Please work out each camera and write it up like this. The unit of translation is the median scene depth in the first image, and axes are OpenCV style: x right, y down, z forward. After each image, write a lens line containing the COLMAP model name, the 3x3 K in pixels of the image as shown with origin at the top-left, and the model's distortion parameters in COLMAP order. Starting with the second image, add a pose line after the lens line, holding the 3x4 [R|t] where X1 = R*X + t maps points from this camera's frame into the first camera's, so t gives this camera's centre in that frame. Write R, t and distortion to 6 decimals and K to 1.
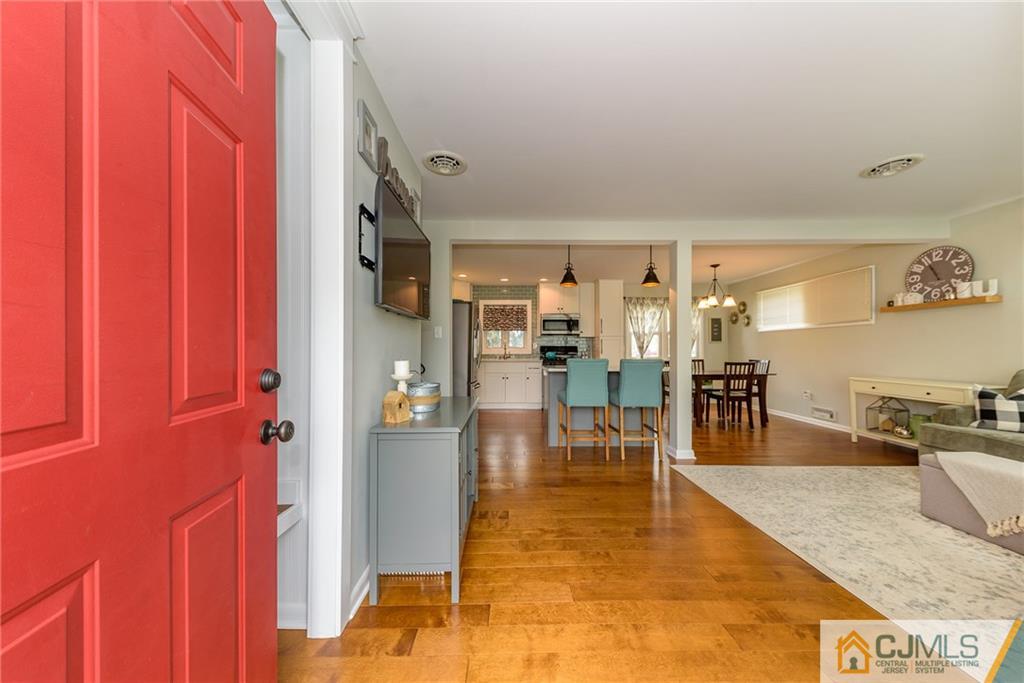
lens RADIAL K [[338.8, 0, 495.1], [0, 338.8, 349.6], [0, 0, 1]] dist [0.000391, 0.000014]
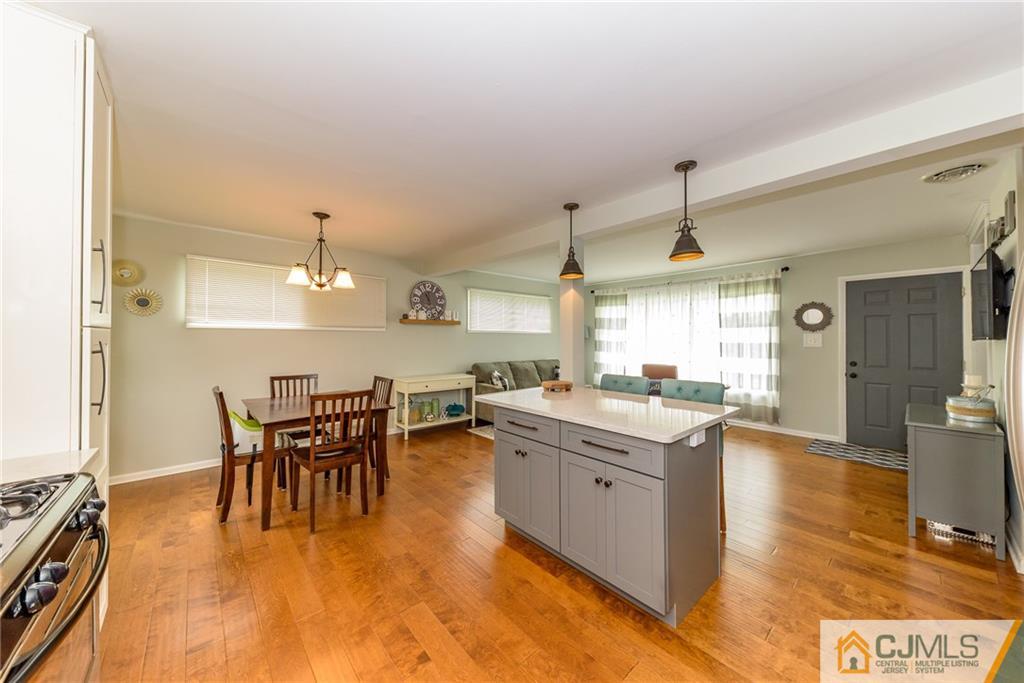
lens RADIAL K [[353.4, 0, 510.1], [0, 353.4, 337.9], [0, 0, 1]] dist [0.001609, 0.000098]
pose [[-0.680334, 0.001987, 0.732899, -0.012965], [-0.002671, 0.999983, -0.005191, -0.052197], [-0.732897, -0.005489, -0.680317, 1.591044]]
